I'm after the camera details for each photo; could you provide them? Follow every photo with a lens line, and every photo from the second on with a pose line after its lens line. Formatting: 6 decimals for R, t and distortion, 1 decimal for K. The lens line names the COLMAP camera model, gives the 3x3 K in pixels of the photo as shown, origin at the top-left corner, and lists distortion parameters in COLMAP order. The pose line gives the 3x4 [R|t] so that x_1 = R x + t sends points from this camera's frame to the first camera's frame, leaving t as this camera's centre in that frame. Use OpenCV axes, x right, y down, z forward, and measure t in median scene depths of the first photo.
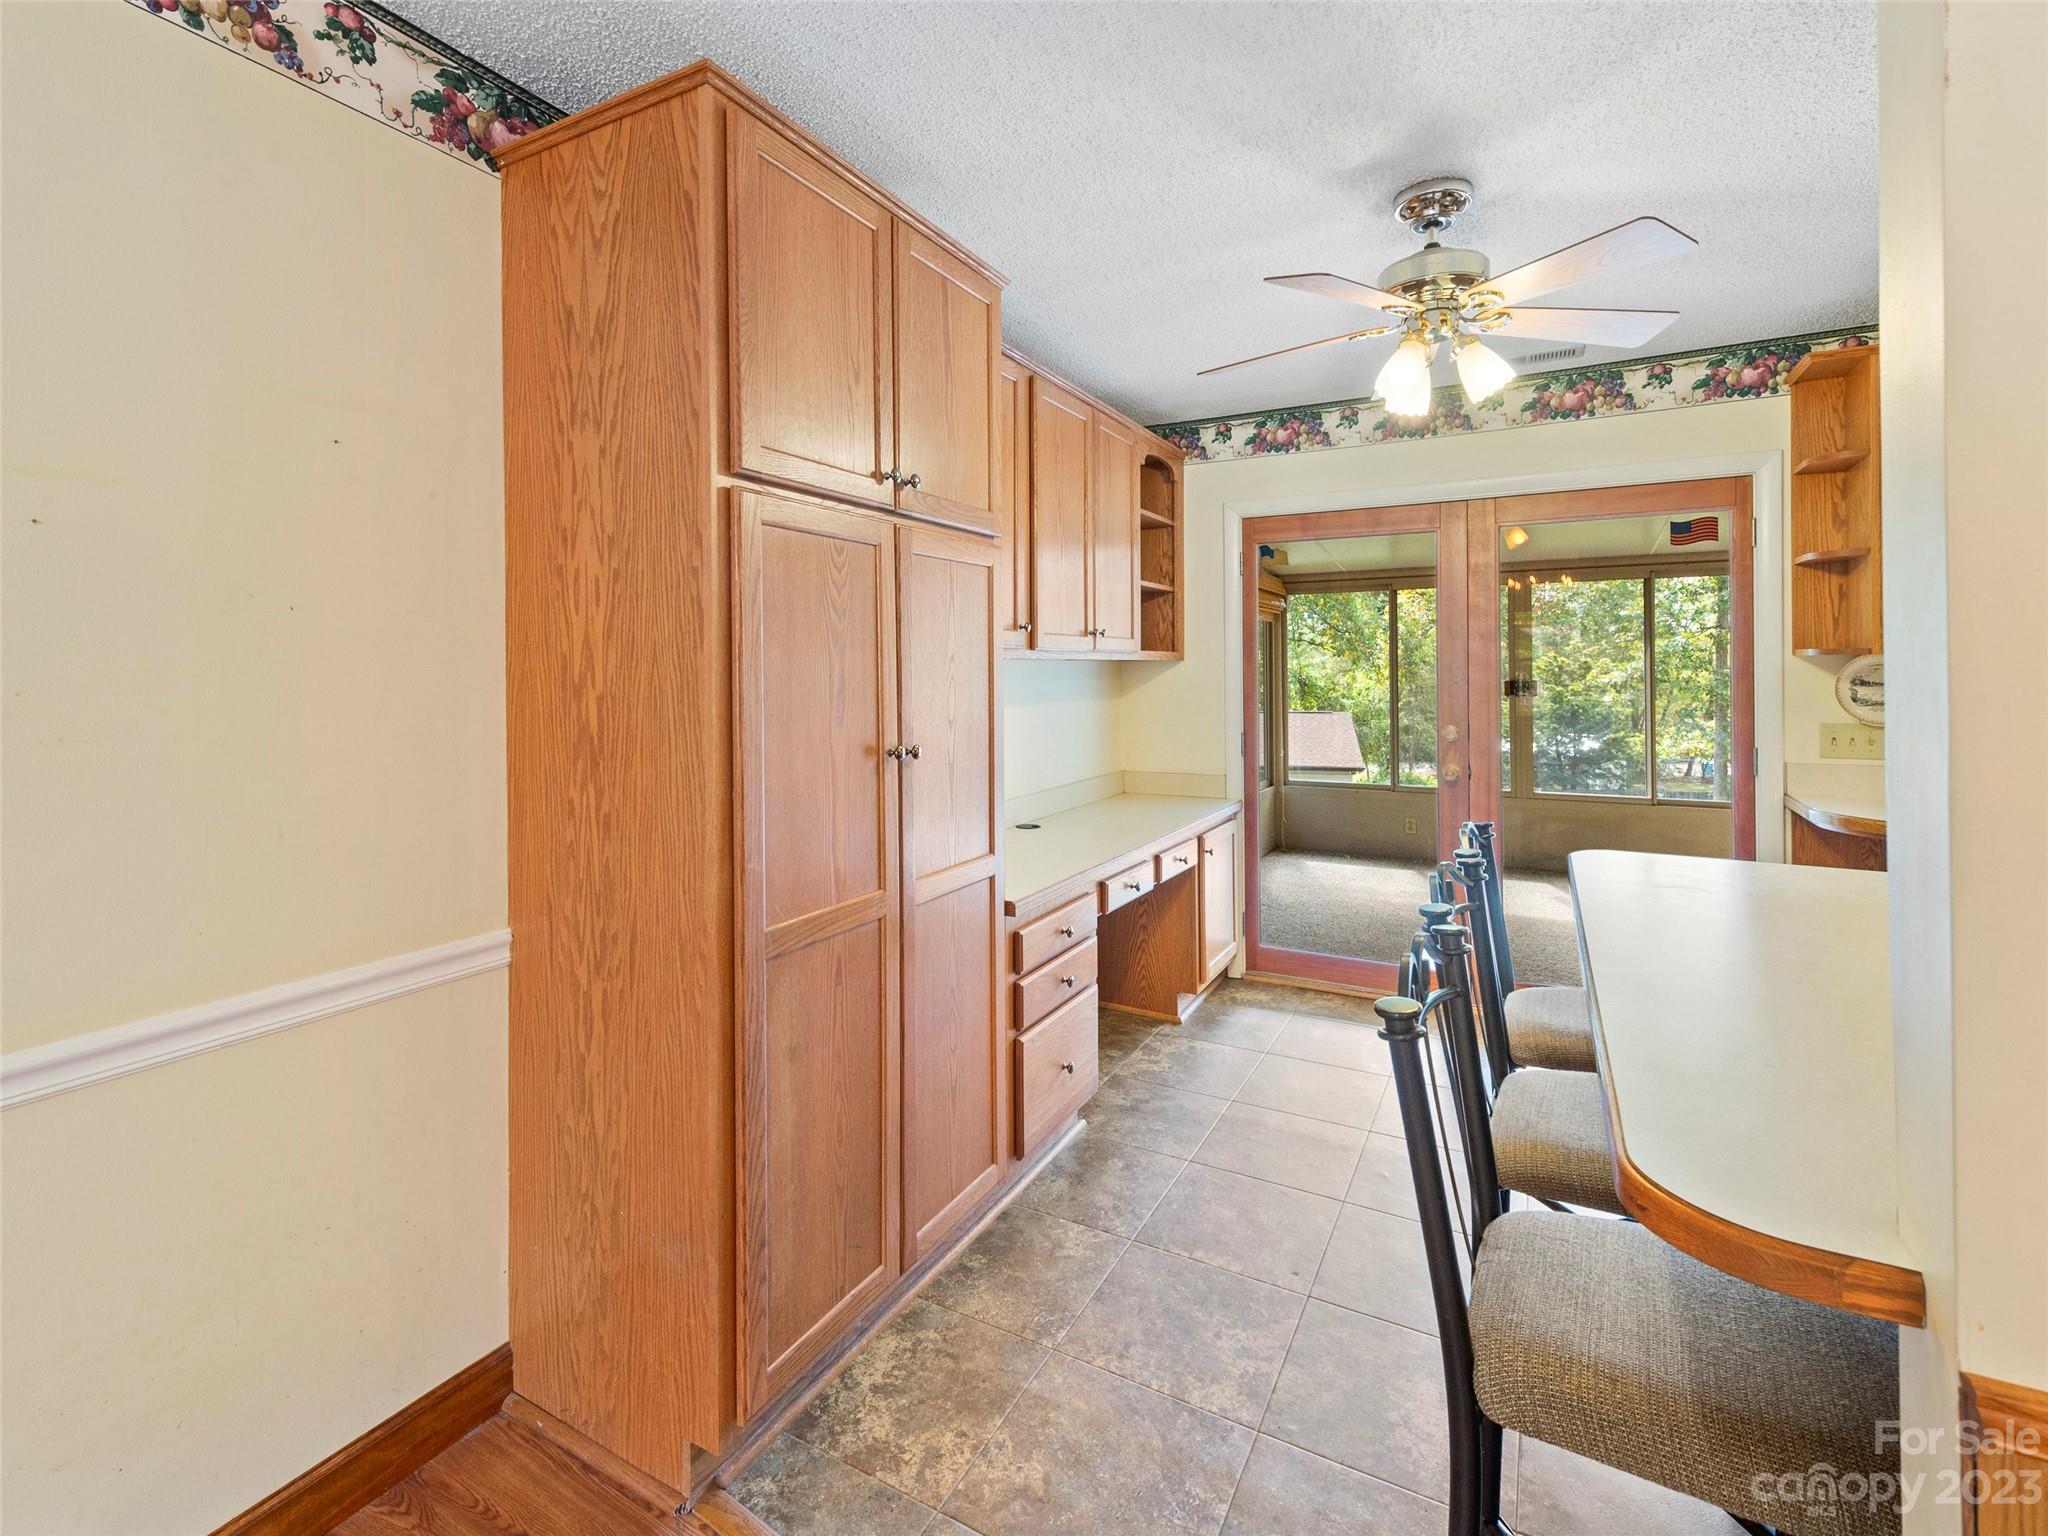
lens RADIAL K [[930.1, 0, 1020.5], [0, 930.1, 668.6], [0, 0, 1]] dist [0.009017, -0.000075]
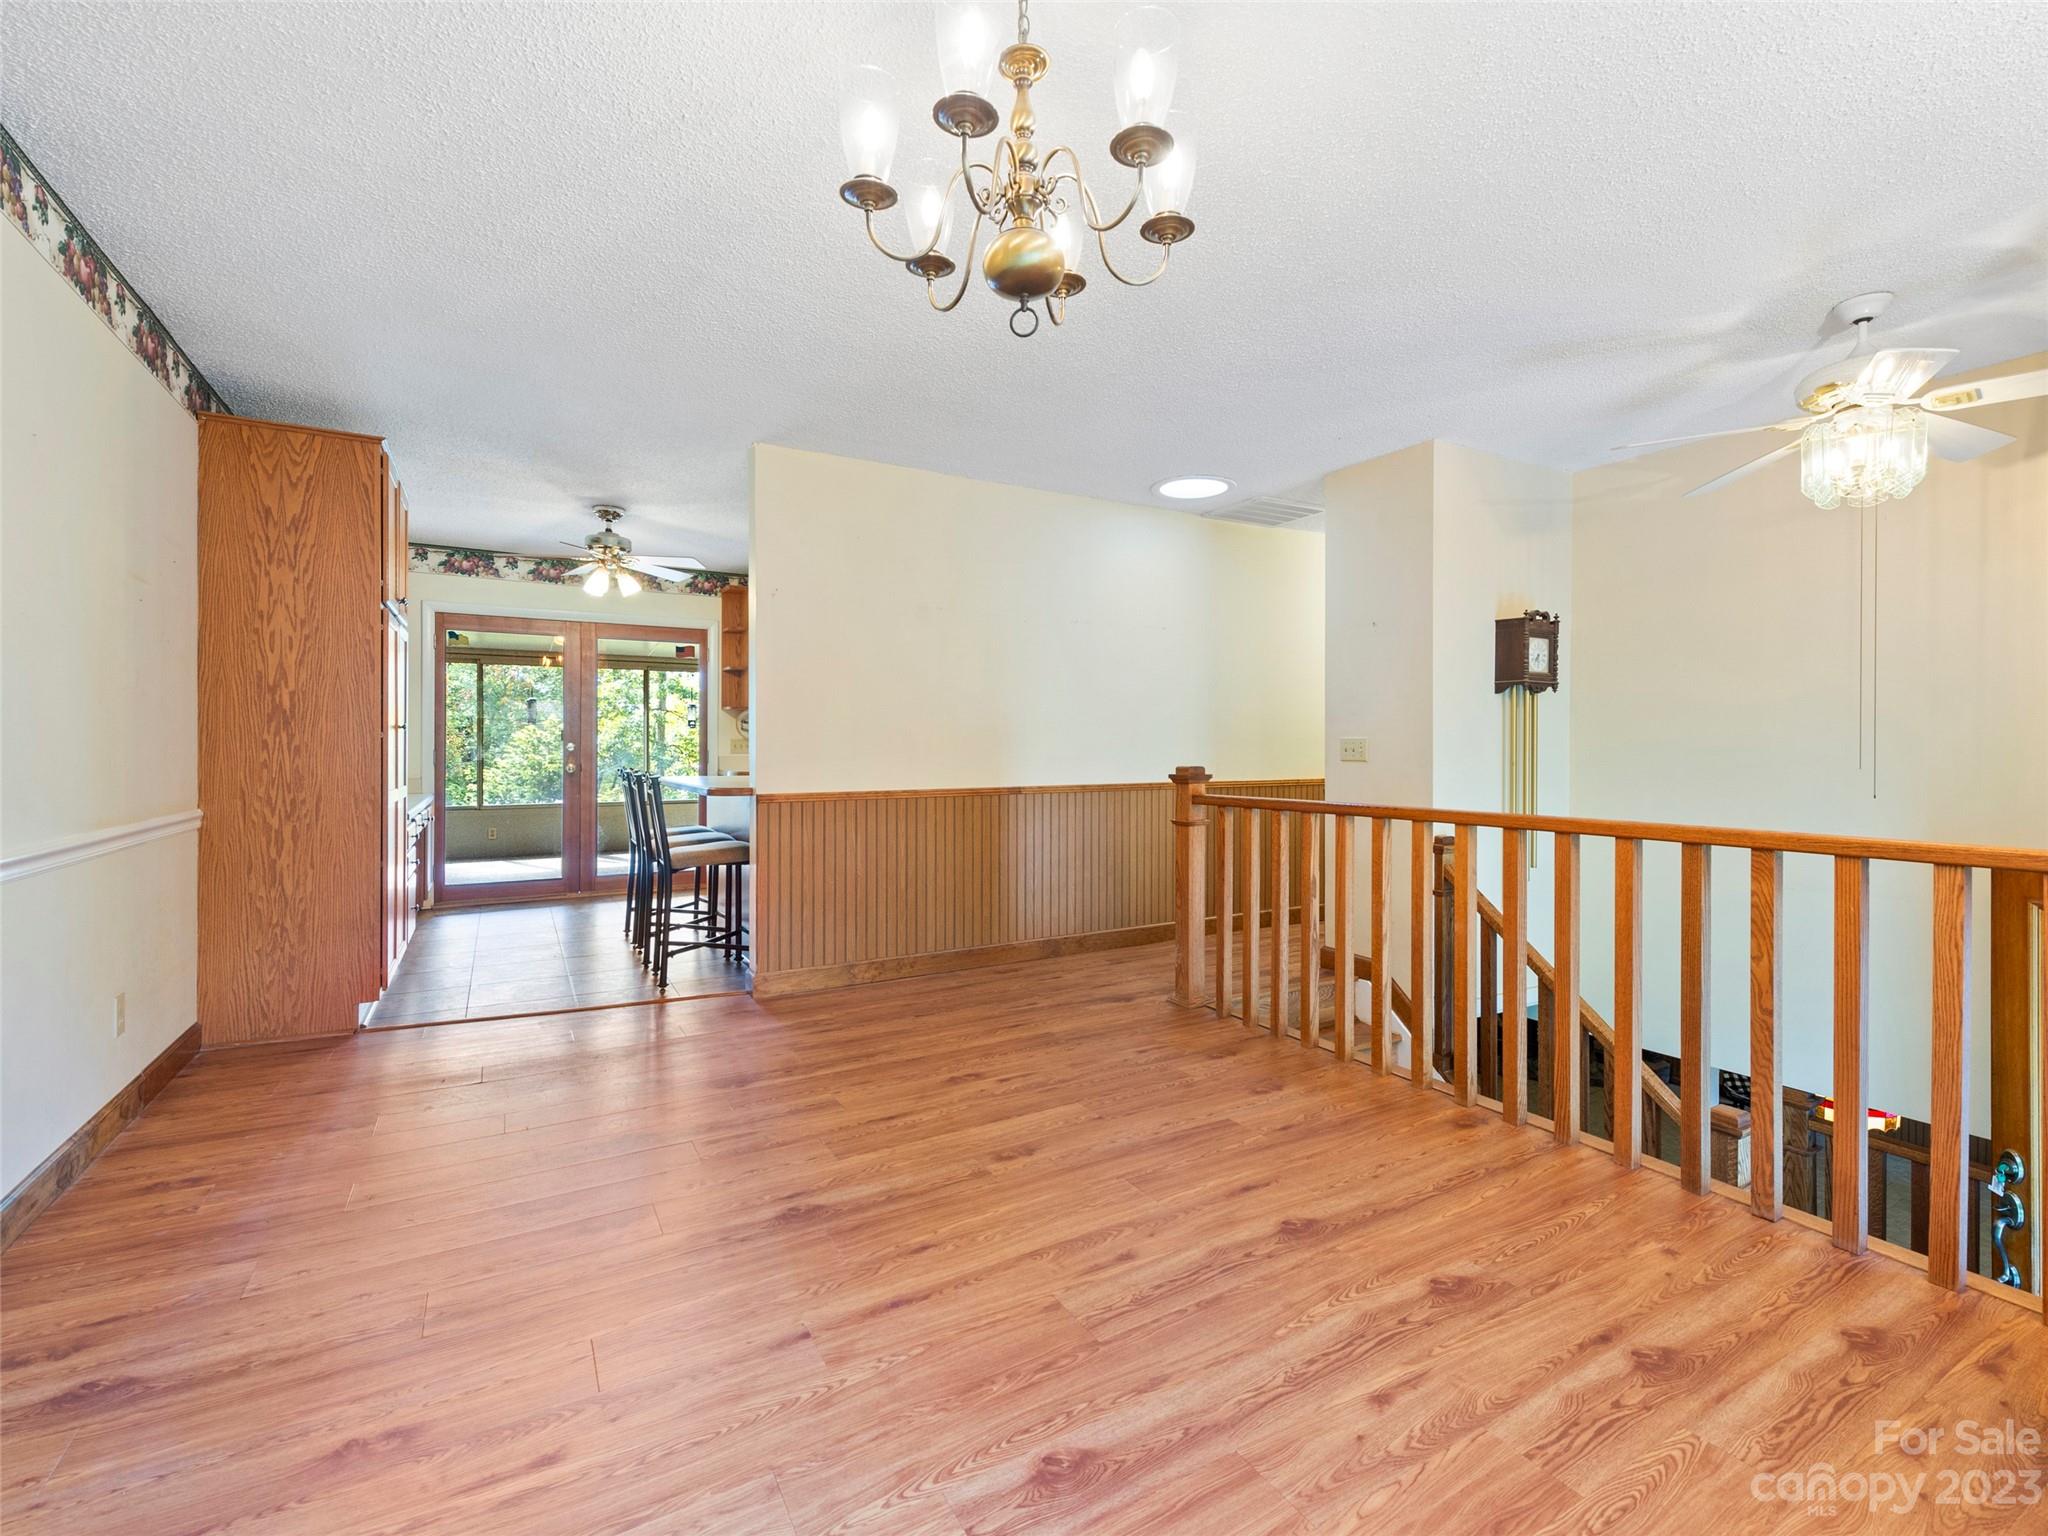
lens RADIAL K [[906.1, 0, 1017.5], [0, 906.1, 734.0], [0, 0, 1]] dist [0.018744, -0.008308]
pose [[0.519850, 0.016658, 0.854095, -0.749295], [-0.005345, 0.999854, -0.016248, 0.082759], [-0.854241, 0.003882, 0.519863, -0.838095]]
